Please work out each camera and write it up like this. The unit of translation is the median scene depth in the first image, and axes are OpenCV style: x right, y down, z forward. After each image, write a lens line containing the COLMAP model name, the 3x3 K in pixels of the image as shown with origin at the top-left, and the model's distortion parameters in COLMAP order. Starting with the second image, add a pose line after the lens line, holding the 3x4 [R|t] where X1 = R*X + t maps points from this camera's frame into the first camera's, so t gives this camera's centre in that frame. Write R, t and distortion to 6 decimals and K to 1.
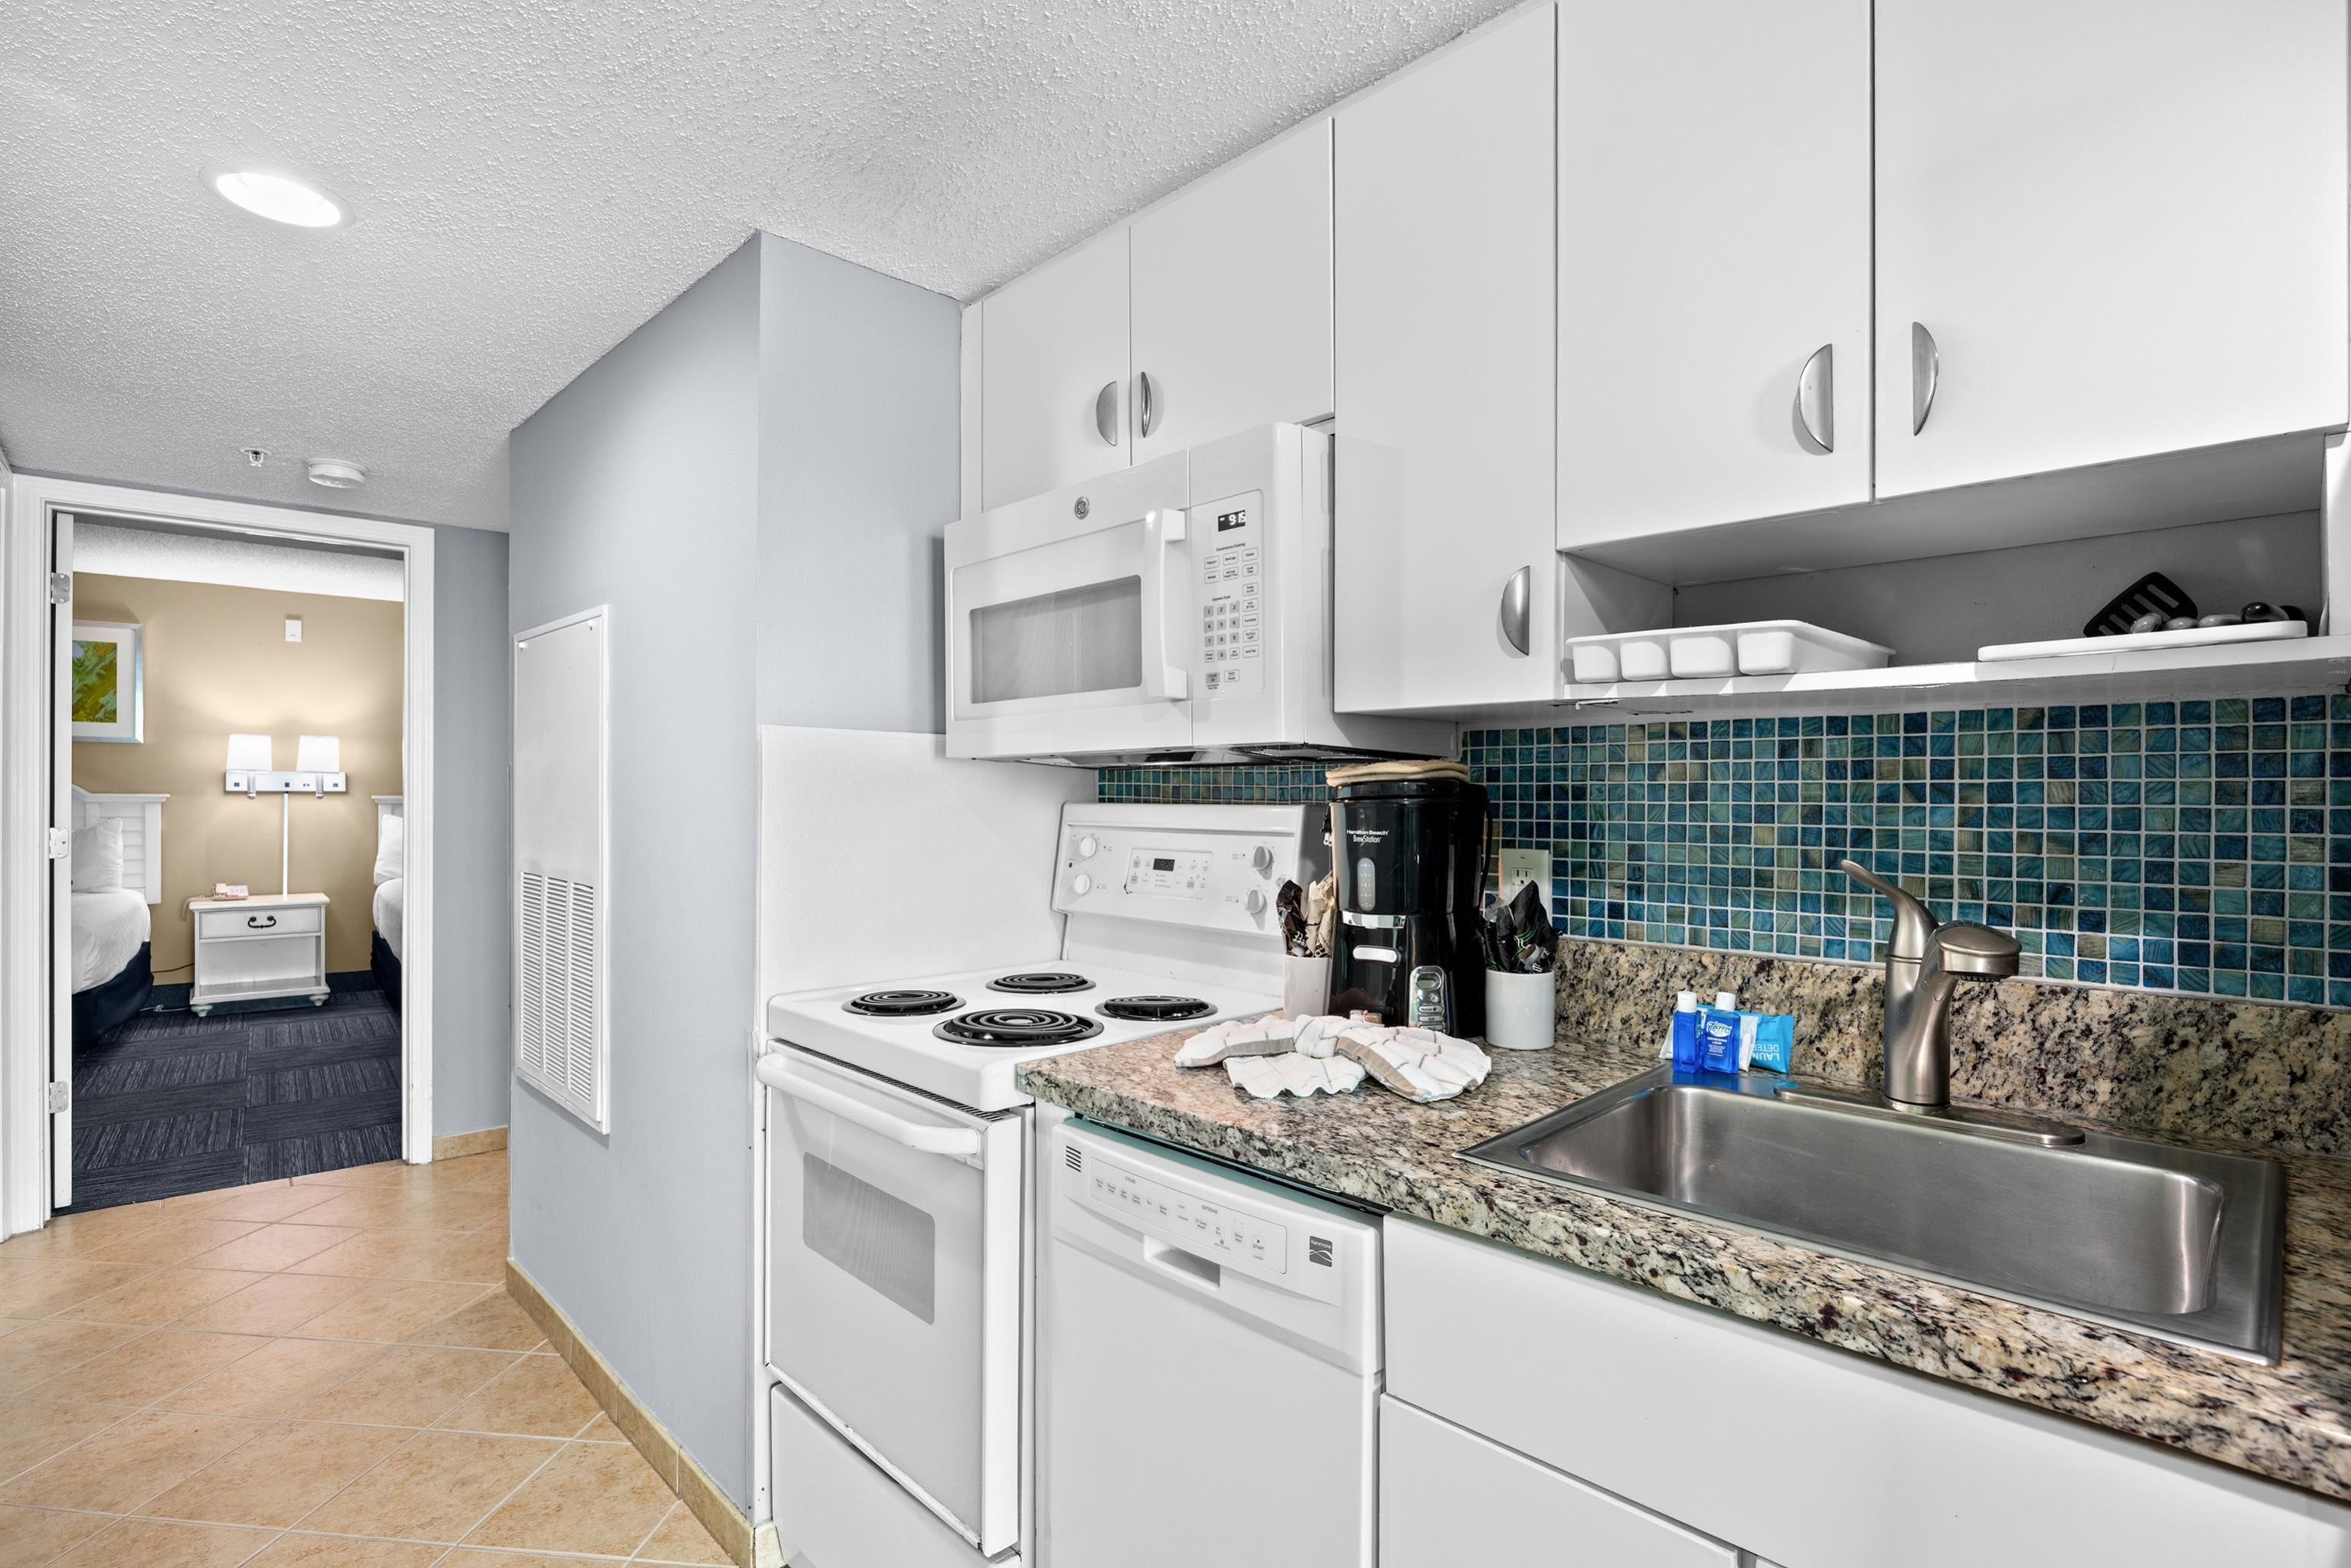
lens RADIAL K [[1111.0, 0, 1180.9], [0, 1111.0, 802.4], [0, 0, 1]] dist [-0.016944, 0.002930]
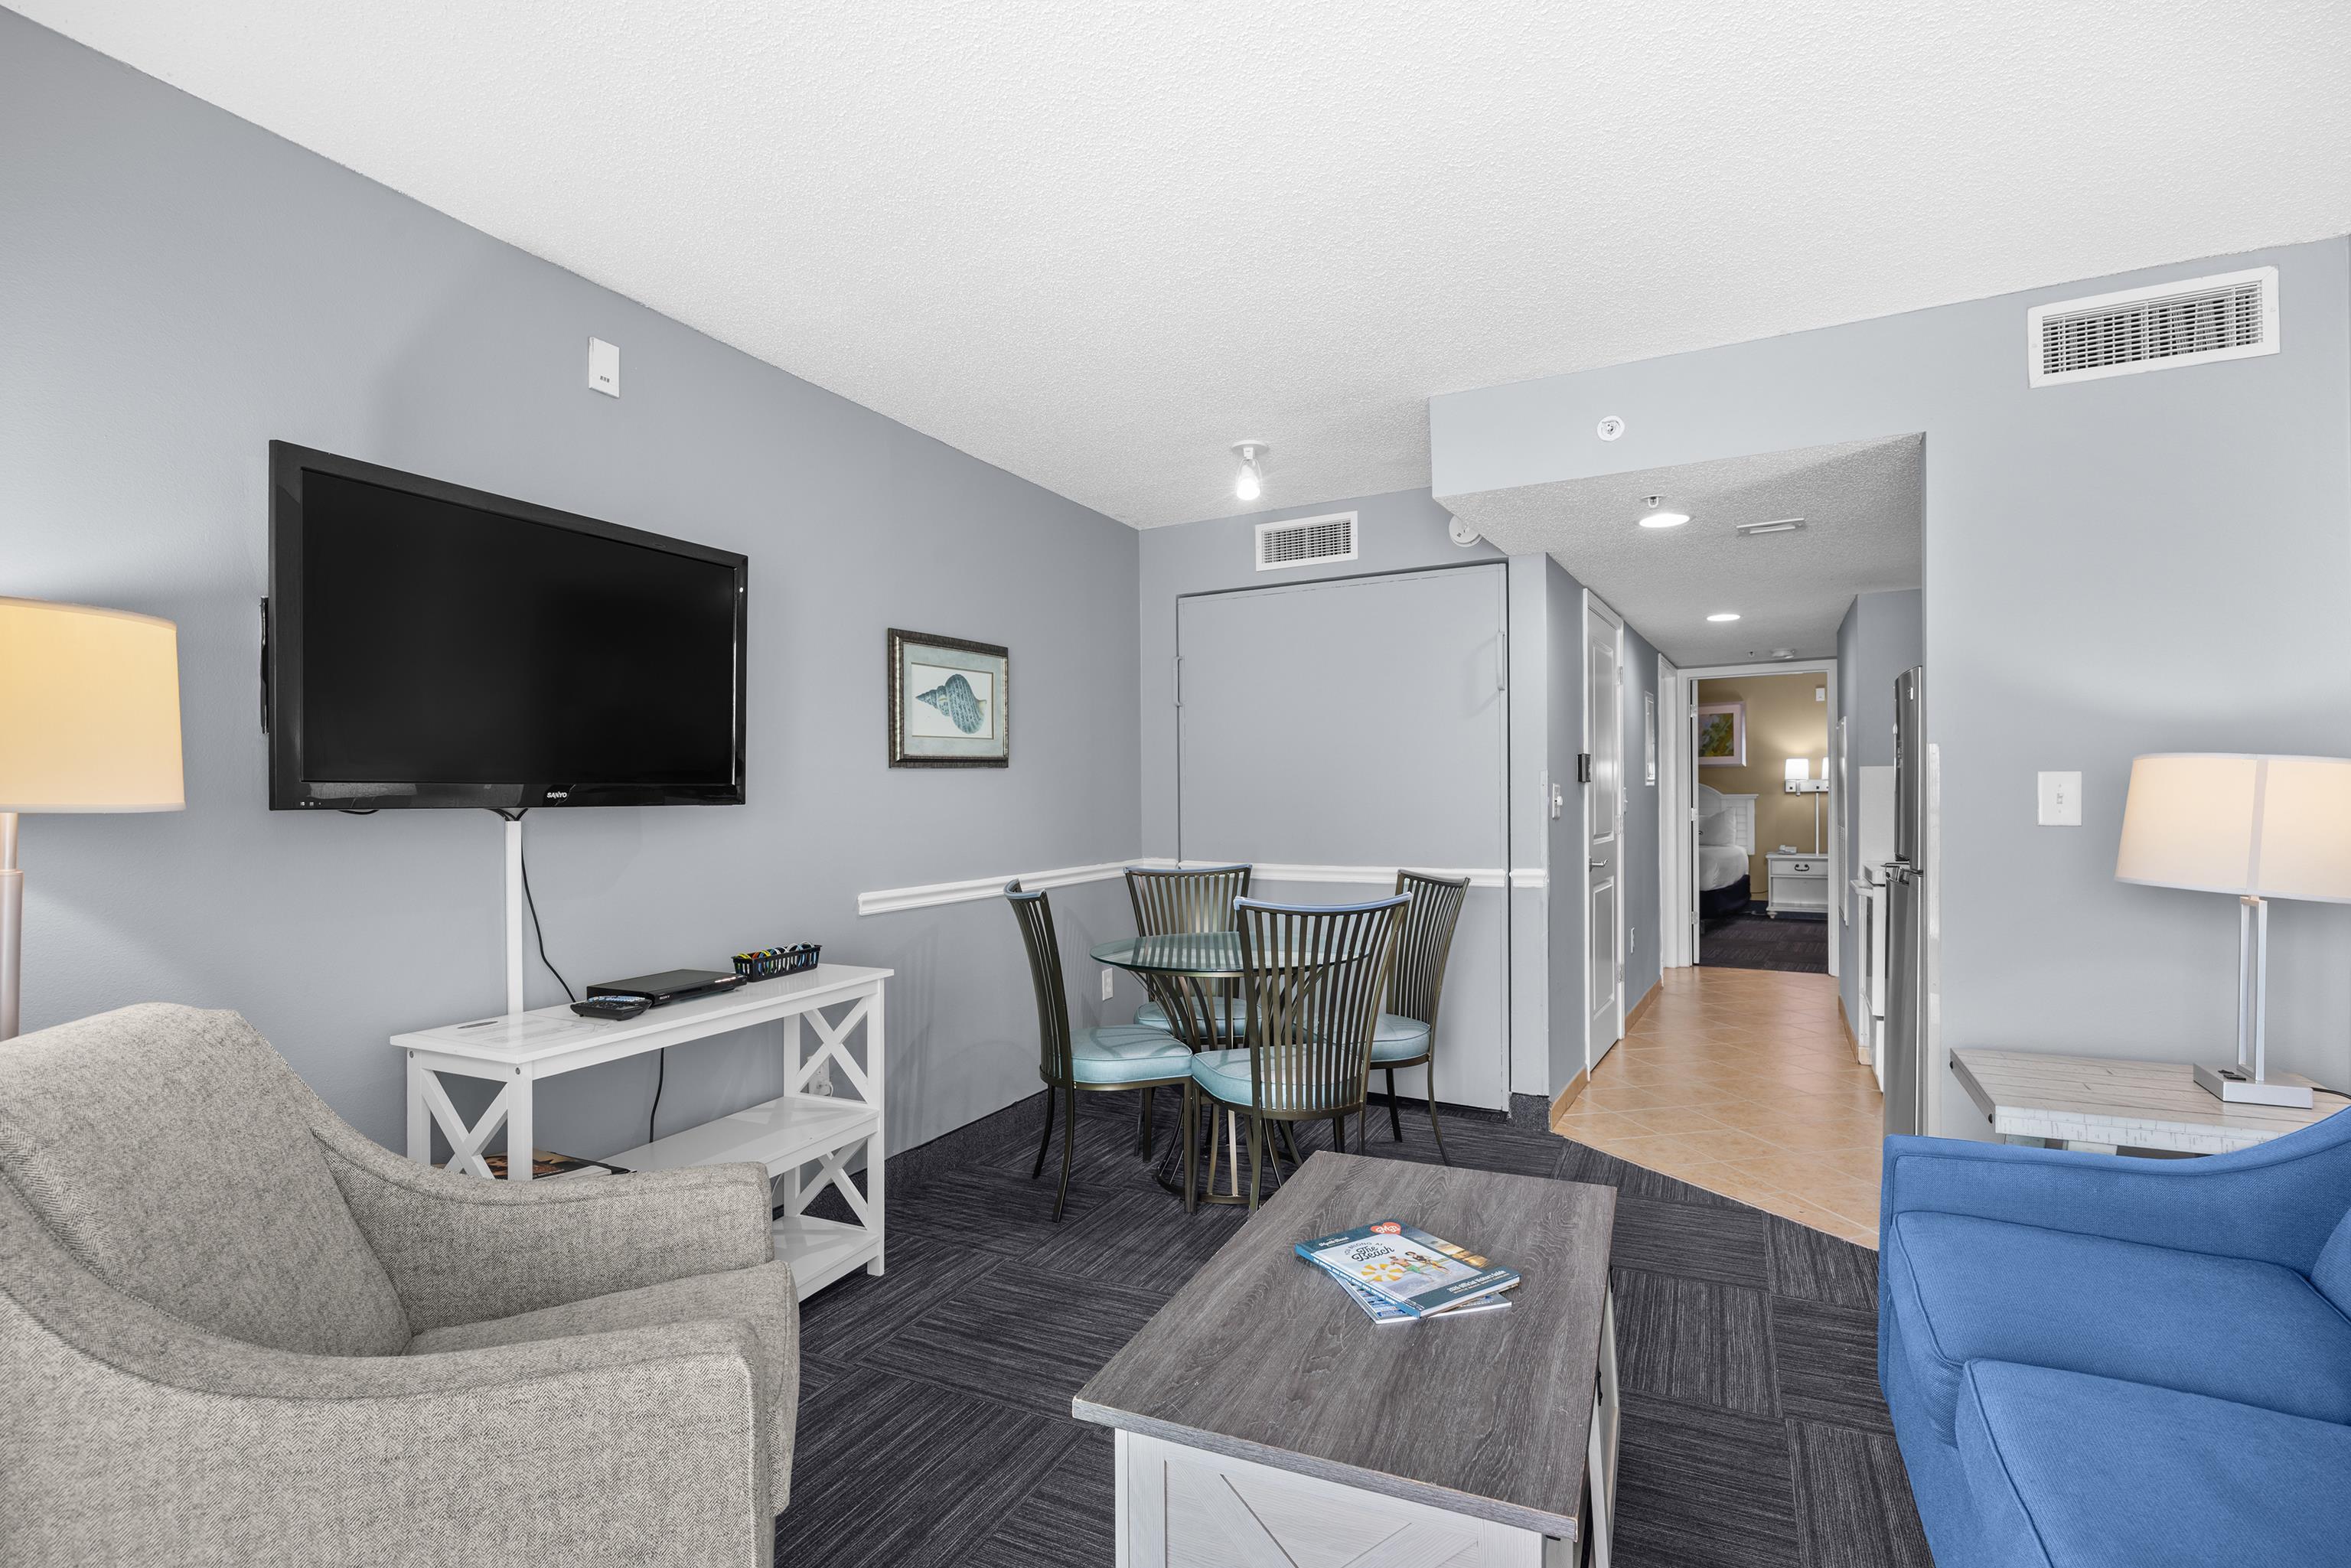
lens RADIAL K [[1110.9, 0, 1170.9], [0, 1110.9, 806.3], [0, 0, 1]] dist [-0.016944, 0.002930]
pose [[0.290210, -0.002136, -0.956960, 1.850699], [0.008028, 0.999968, 0.000202, 0.017065], [0.956929, -0.007741, 0.290218, -1.548770]]
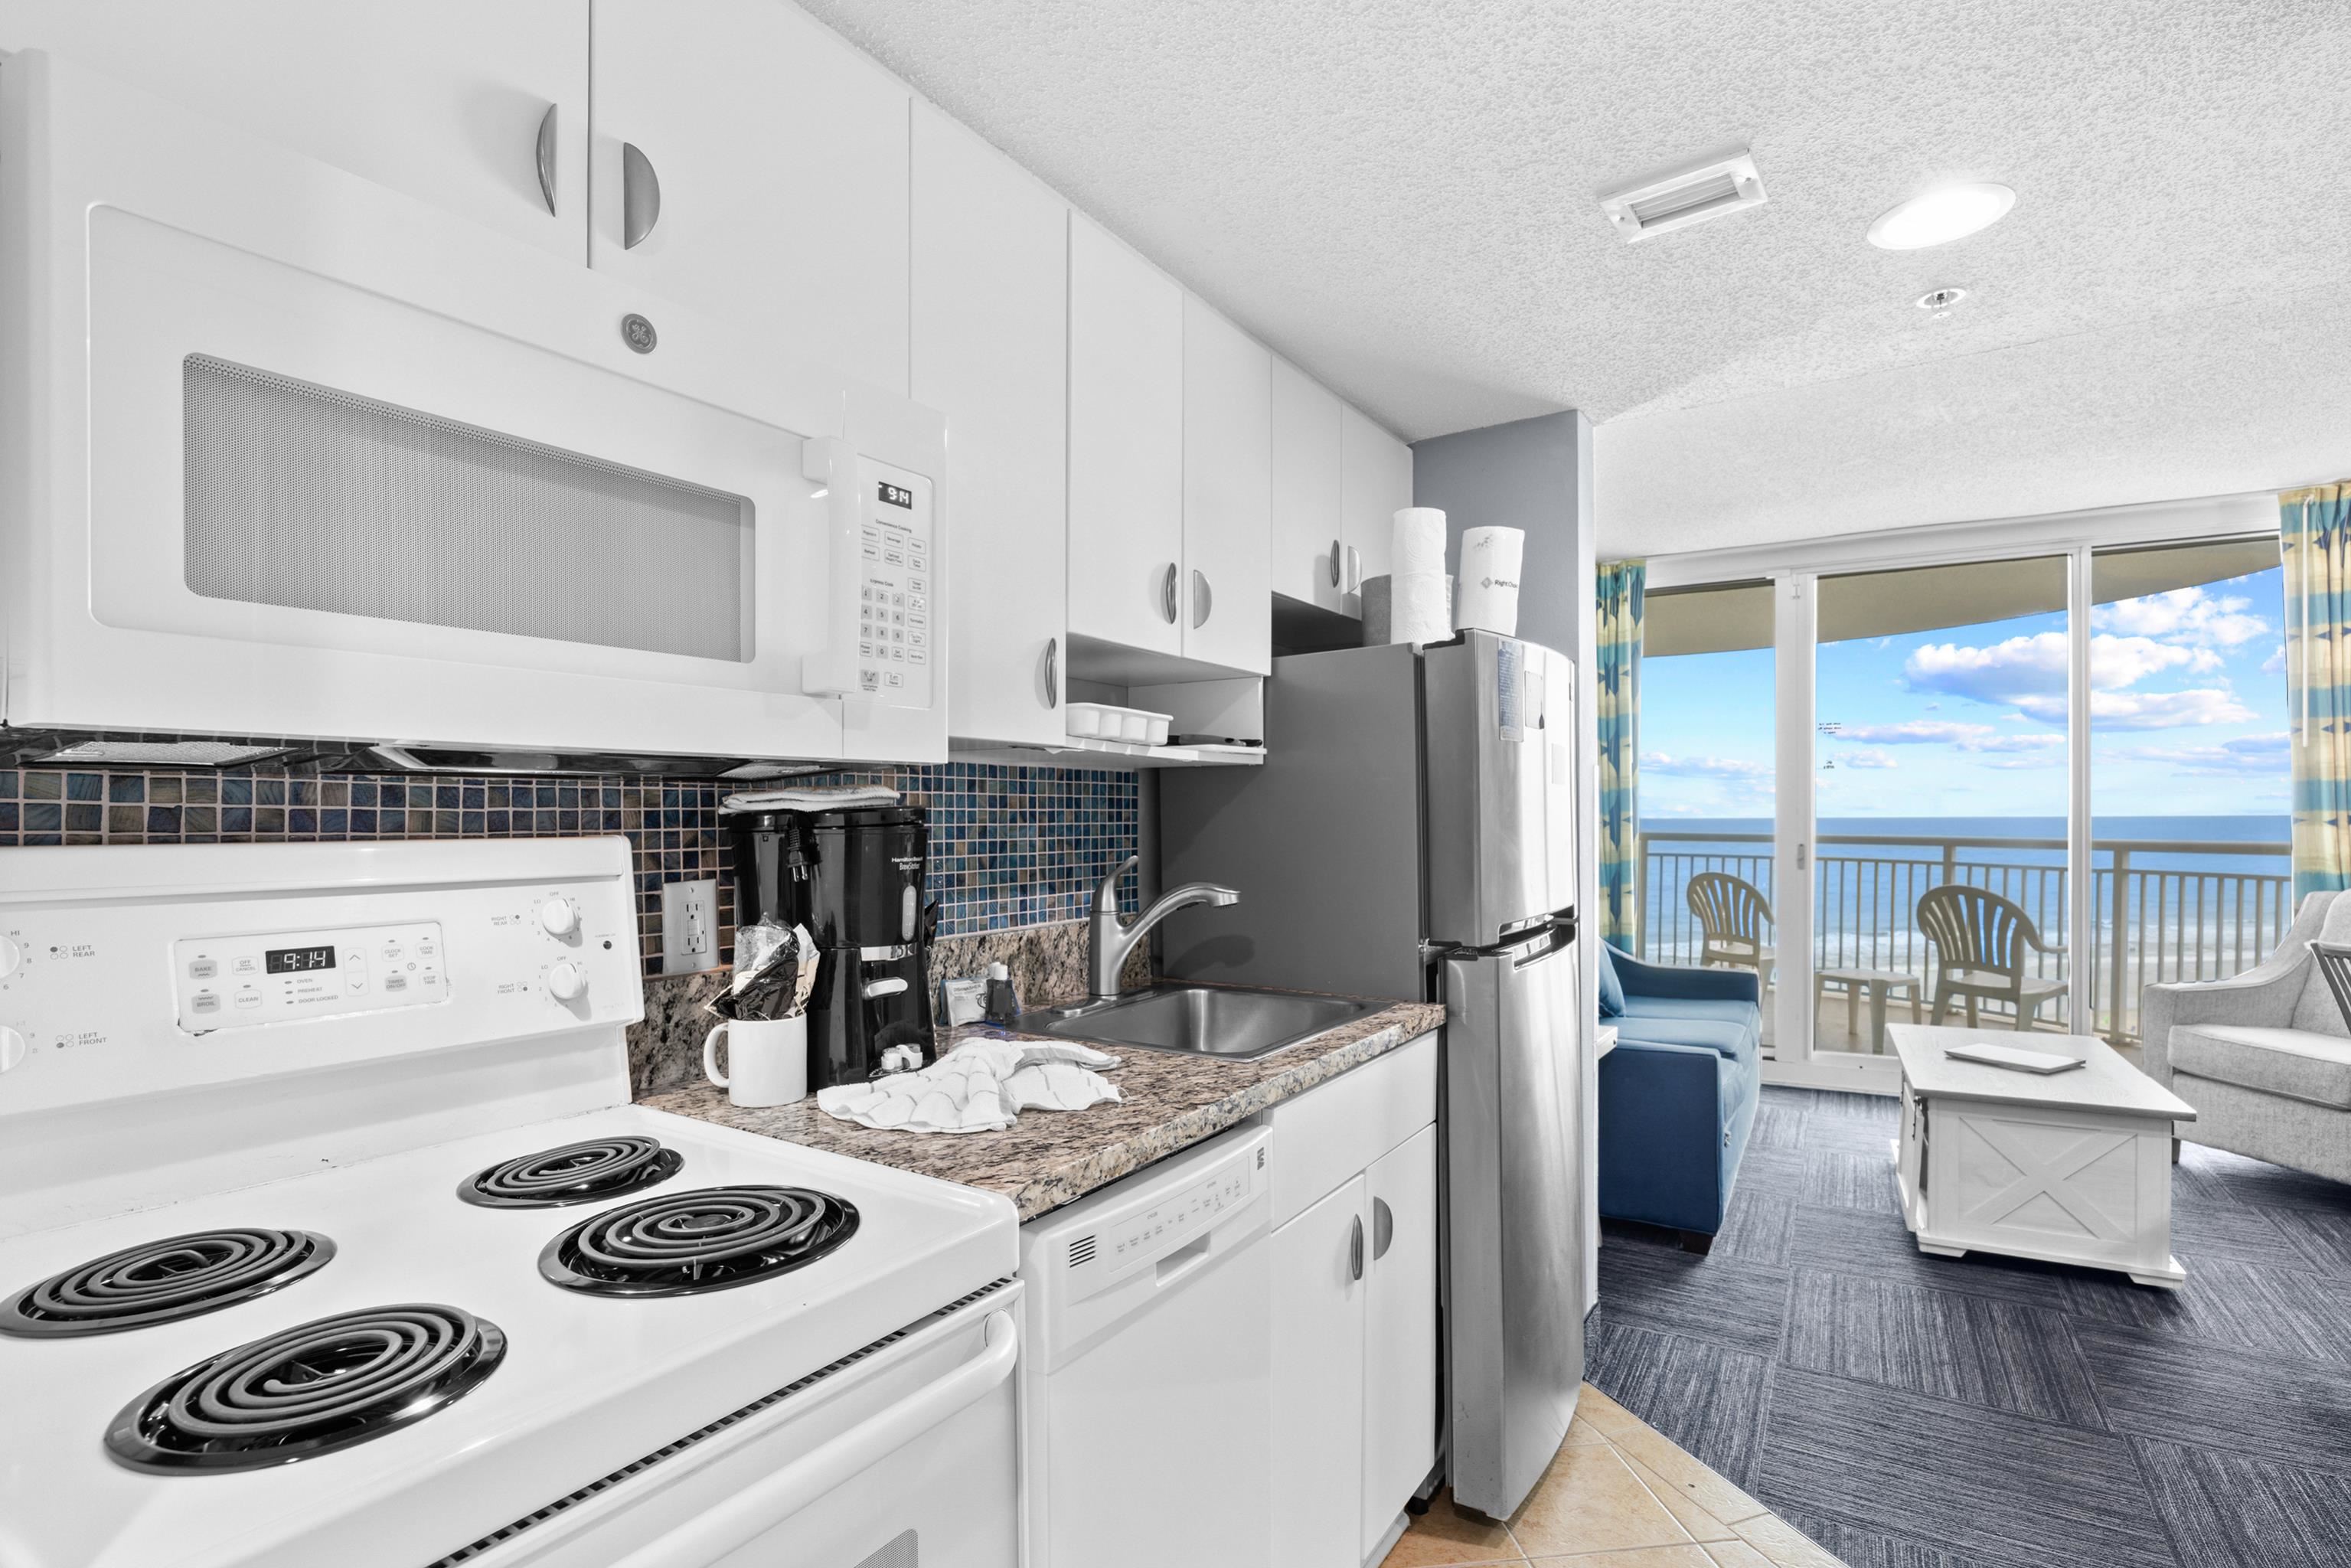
lens RADIAL K [[1111.0, 0, 1176.2], [0, 1111.0, 833.8], [0, 0, 1]] dist [-0.016944, 0.002930]
pose [[-0.199949, -0.017144, 0.979656, -0.677206], [0.011573, 0.999736, 0.019857, -0.009668], [-0.979738, 0.015308, -0.199698, 0.791925]]
